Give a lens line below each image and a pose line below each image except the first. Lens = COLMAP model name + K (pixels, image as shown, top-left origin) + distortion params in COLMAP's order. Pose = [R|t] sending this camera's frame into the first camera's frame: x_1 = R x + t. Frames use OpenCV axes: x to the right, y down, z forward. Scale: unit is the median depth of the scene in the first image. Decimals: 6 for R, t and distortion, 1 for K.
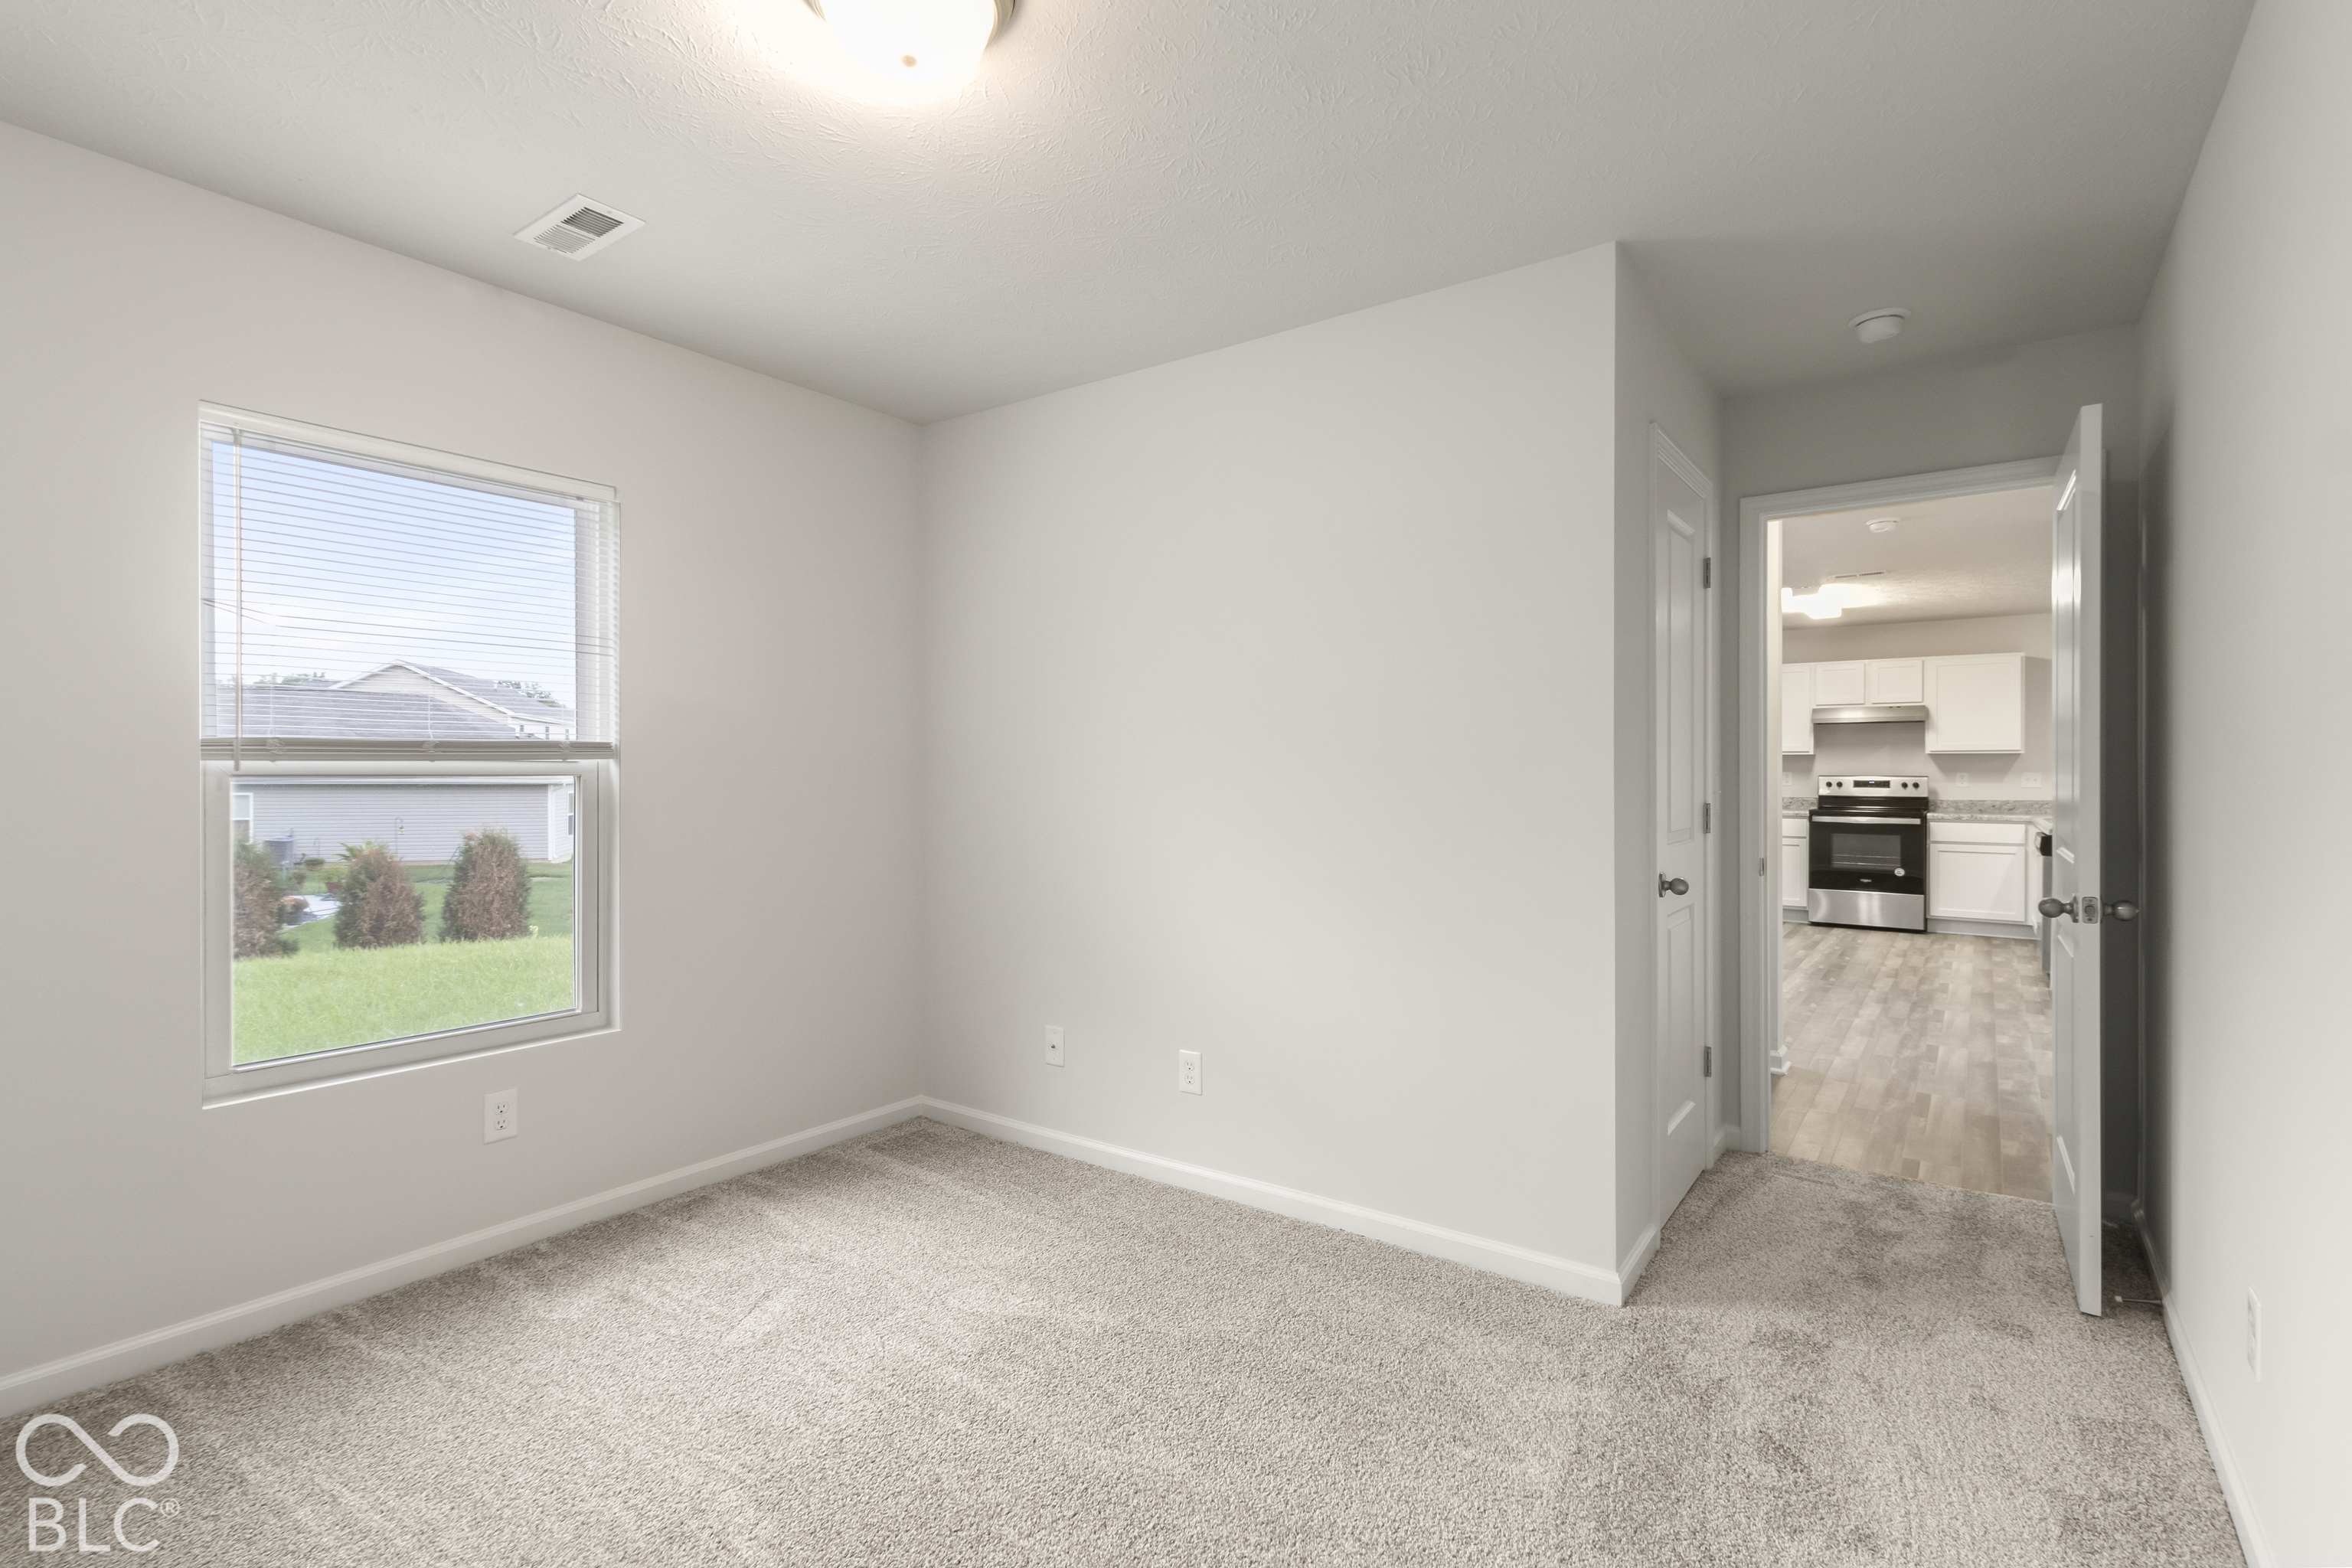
lens RADIAL K [[1105.5, 0, 1147.9], [0, 1105.5, 762.2], [0, 0, 1]] dist [0.003984, 0.000557]
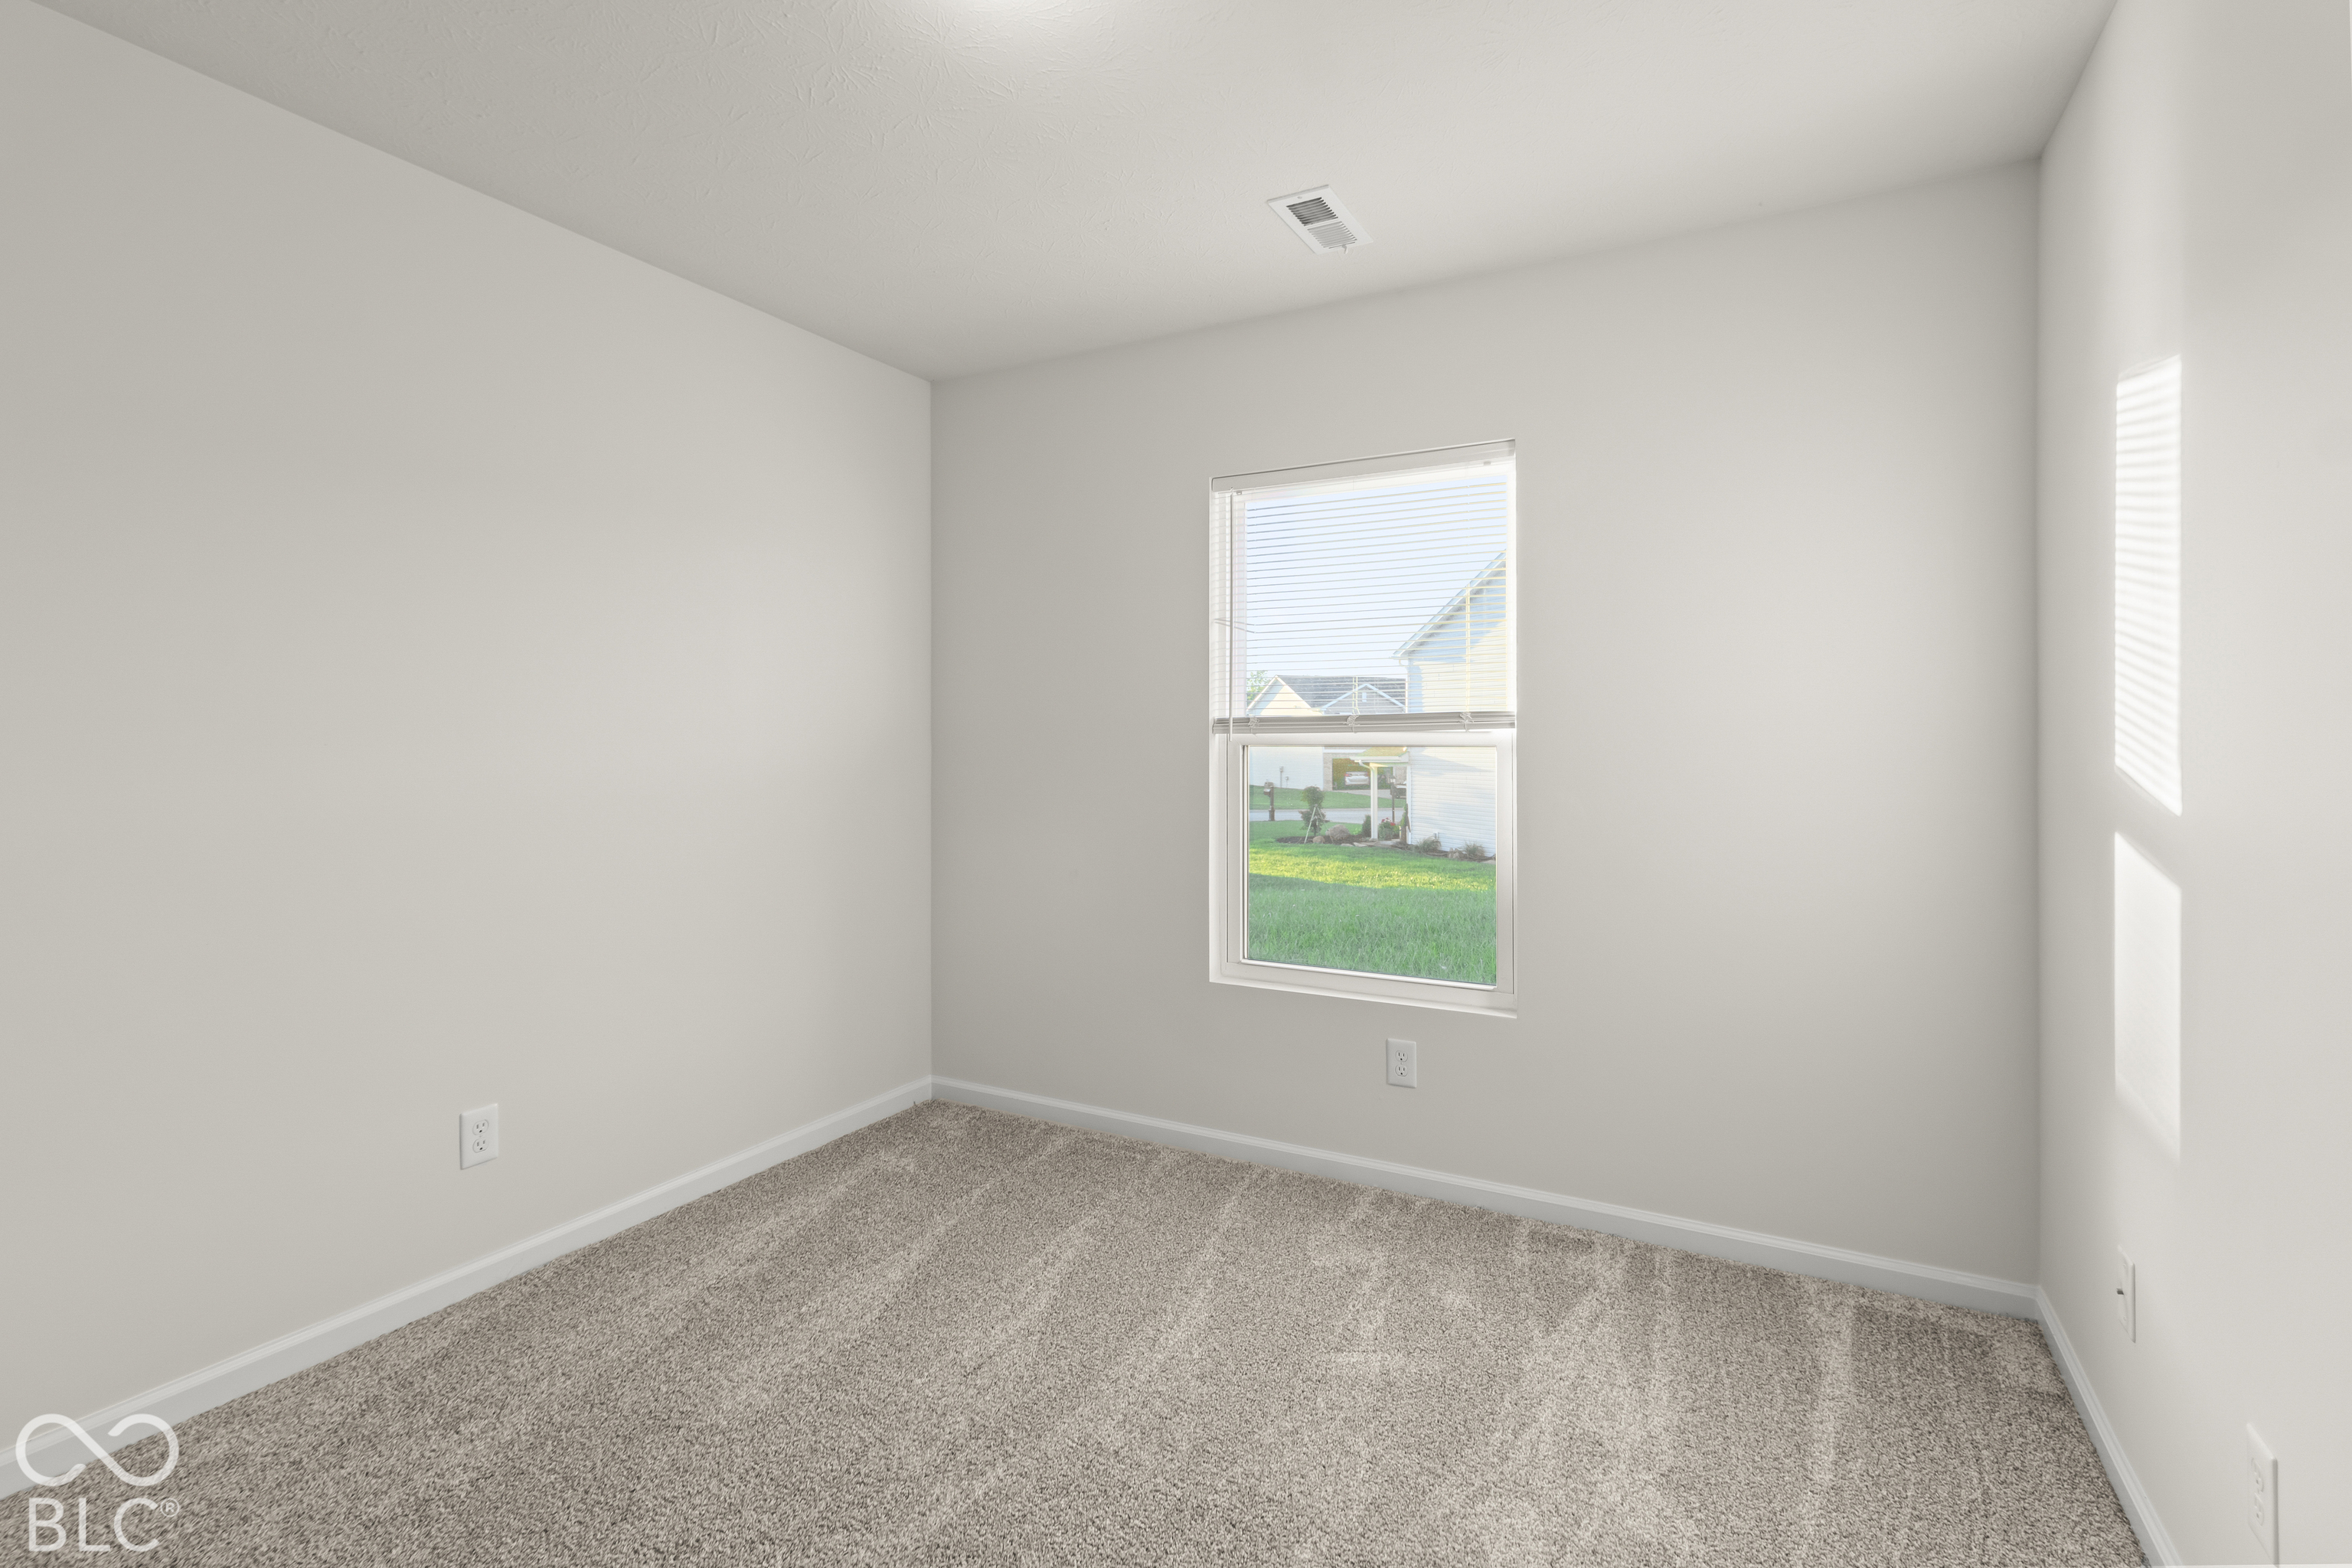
lens RADIAL K [[1105.5, 0, 1147.9], [0, 1105.5, 762.2], [0, 0, 1]] dist [0.003984, 0.000557]
pose [[0.144014, 0.025216, -0.989254, 0.382074], [0.015566, 0.999494, 0.027743, -0.004536], [0.989453, -0.019394, 0.143549, 0.556989]]
